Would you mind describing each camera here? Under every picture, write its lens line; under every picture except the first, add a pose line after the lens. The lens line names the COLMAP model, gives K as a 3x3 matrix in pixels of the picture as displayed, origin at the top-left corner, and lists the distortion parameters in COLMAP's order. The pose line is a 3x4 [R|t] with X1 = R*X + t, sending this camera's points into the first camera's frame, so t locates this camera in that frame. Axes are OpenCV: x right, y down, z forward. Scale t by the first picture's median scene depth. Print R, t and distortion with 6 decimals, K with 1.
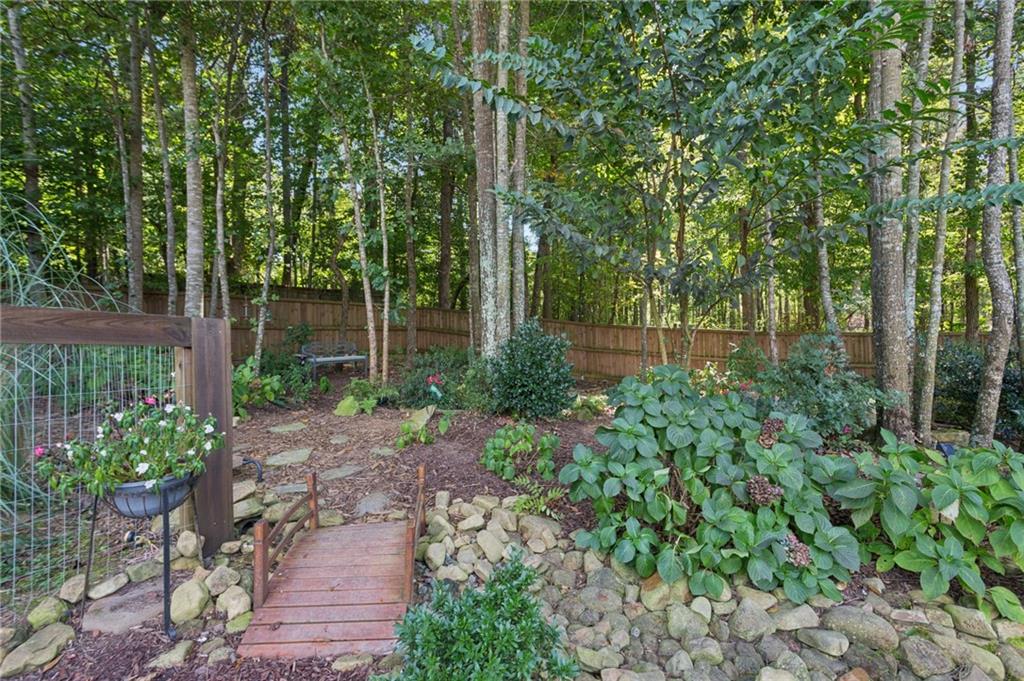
lens RADIAL K [[492.8, 0, 512.0], [0, 492.8, 340.5], [0, 0, 1]] dist [0.002521, 0.000332]
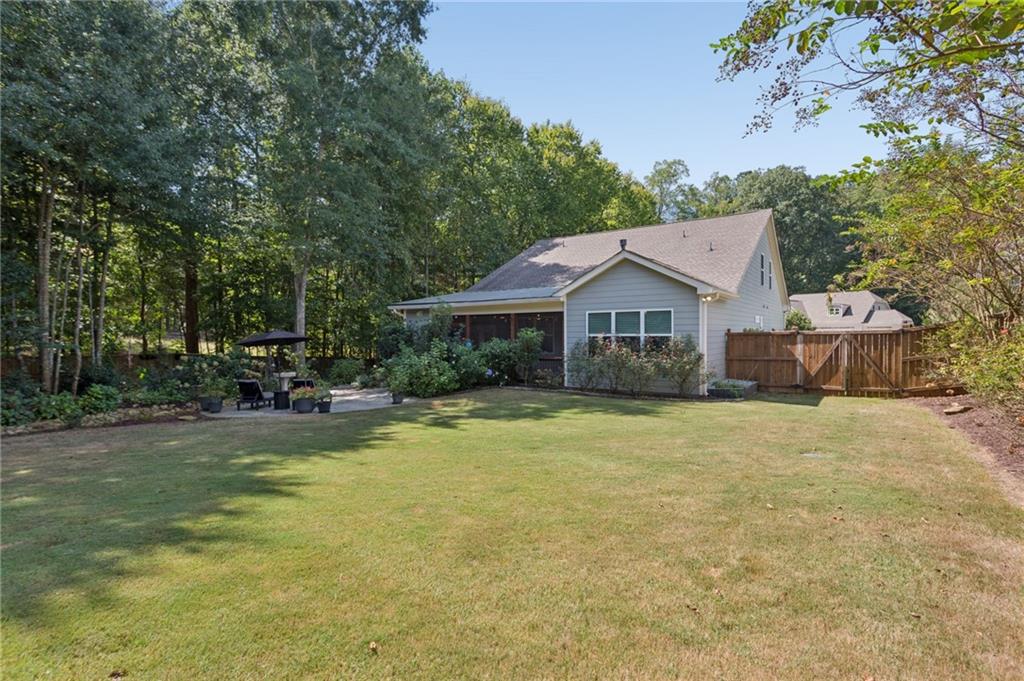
lens RADIAL K [[492.8, 0, 512.0], [0, 492.8, 340.5], [0, 0, 1]] dist [0.002521, 0.000332]
pose [[0.173497, 0.012282, 0.984758, -2.381978], [-0.005640, 0.999918, -0.011477, -0.210503], [-0.984818, -0.003563, 0.173552, -3.248667]]
